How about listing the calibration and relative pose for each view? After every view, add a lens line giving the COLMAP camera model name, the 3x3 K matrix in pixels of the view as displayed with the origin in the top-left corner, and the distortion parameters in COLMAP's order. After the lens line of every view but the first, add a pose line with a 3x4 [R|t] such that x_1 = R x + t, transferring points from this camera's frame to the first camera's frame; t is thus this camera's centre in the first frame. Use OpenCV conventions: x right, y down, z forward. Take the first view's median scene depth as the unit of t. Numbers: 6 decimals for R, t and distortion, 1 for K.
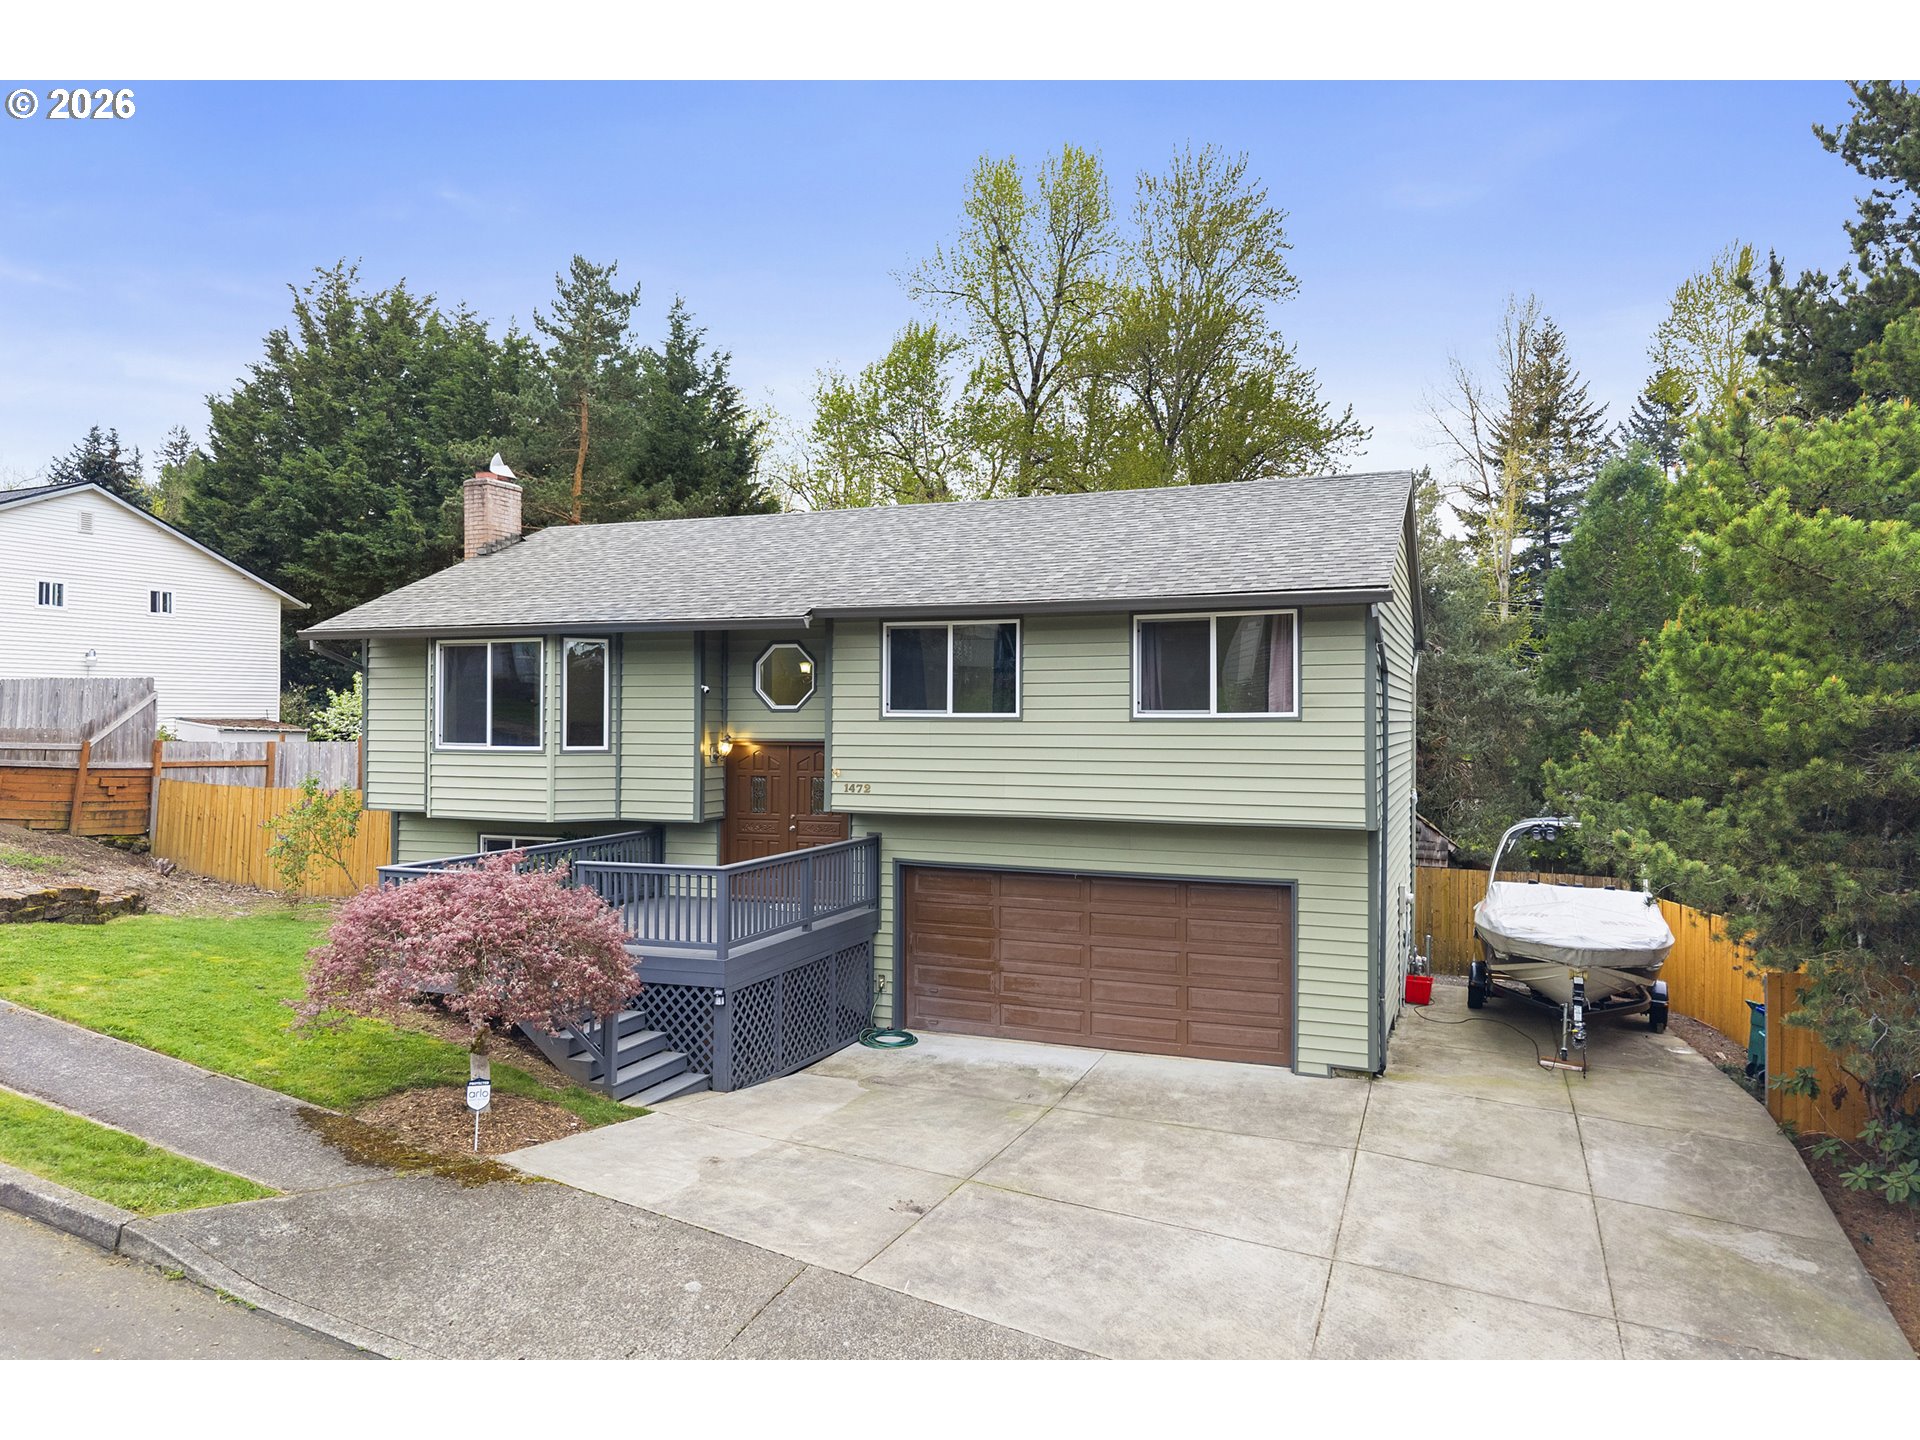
lens RADIAL K [[1294.4, 0, 960.0], [0, 1294.4, 720.0], [0, 0, 1]] dist [0.031370, -0.034614]
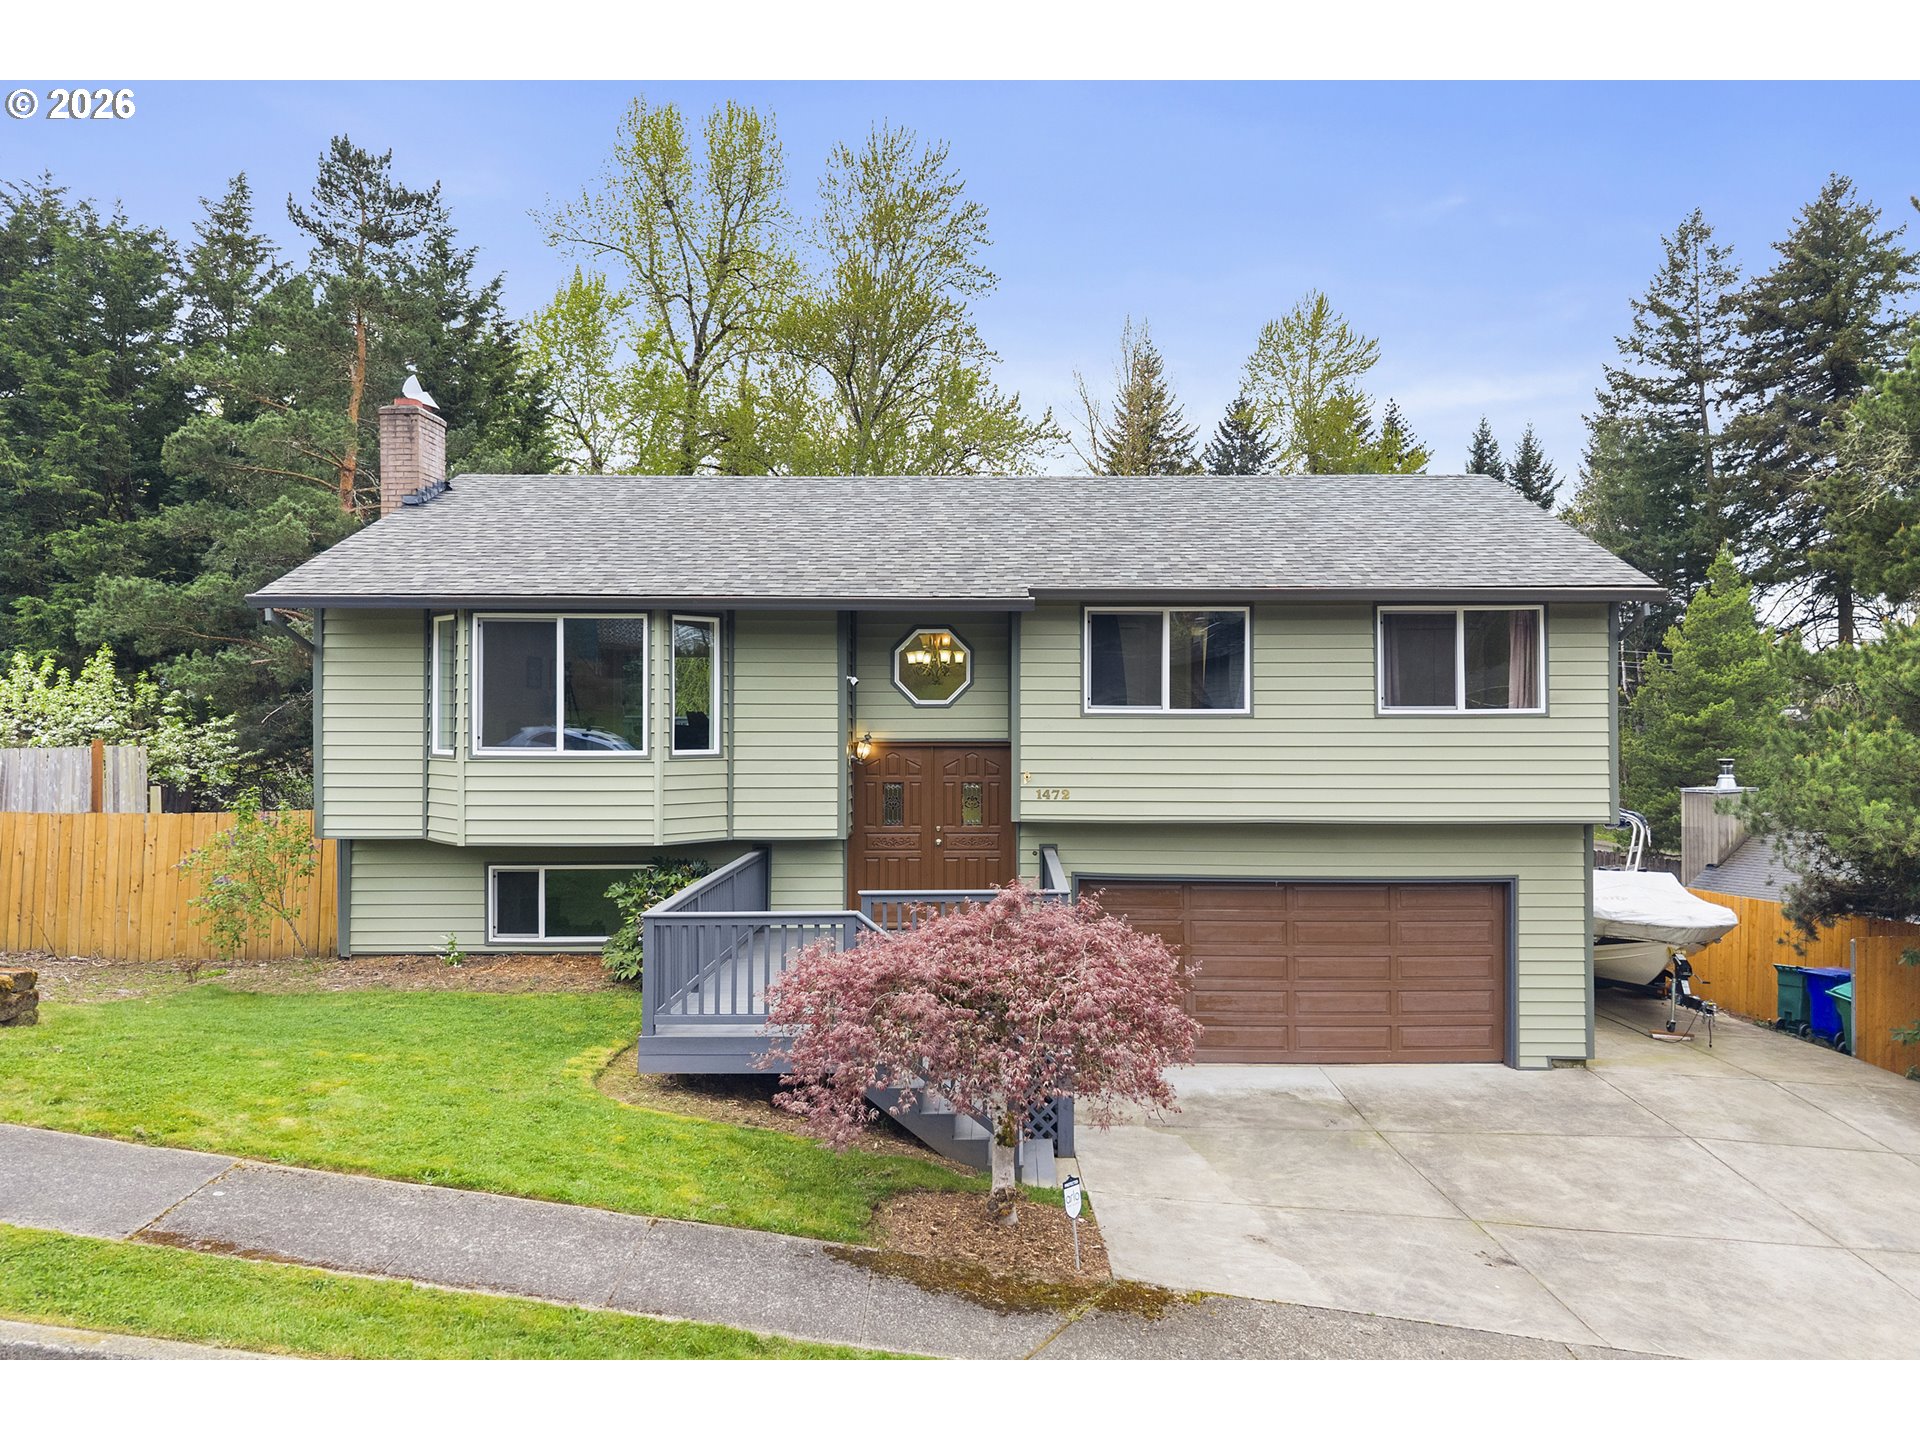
lens RADIAL K [[1332.2, 0, 960.0], [0, 1332.2, 720.0], [0, 0, 1]] dist [0.003570, 0.004073]
pose [[0.928507, -0.001904, 0.371310, -0.491674], [0.001284, 0.999997, 0.001917, 0.000412], [-0.371313, -0.001303, 0.928507, 0.193211]]
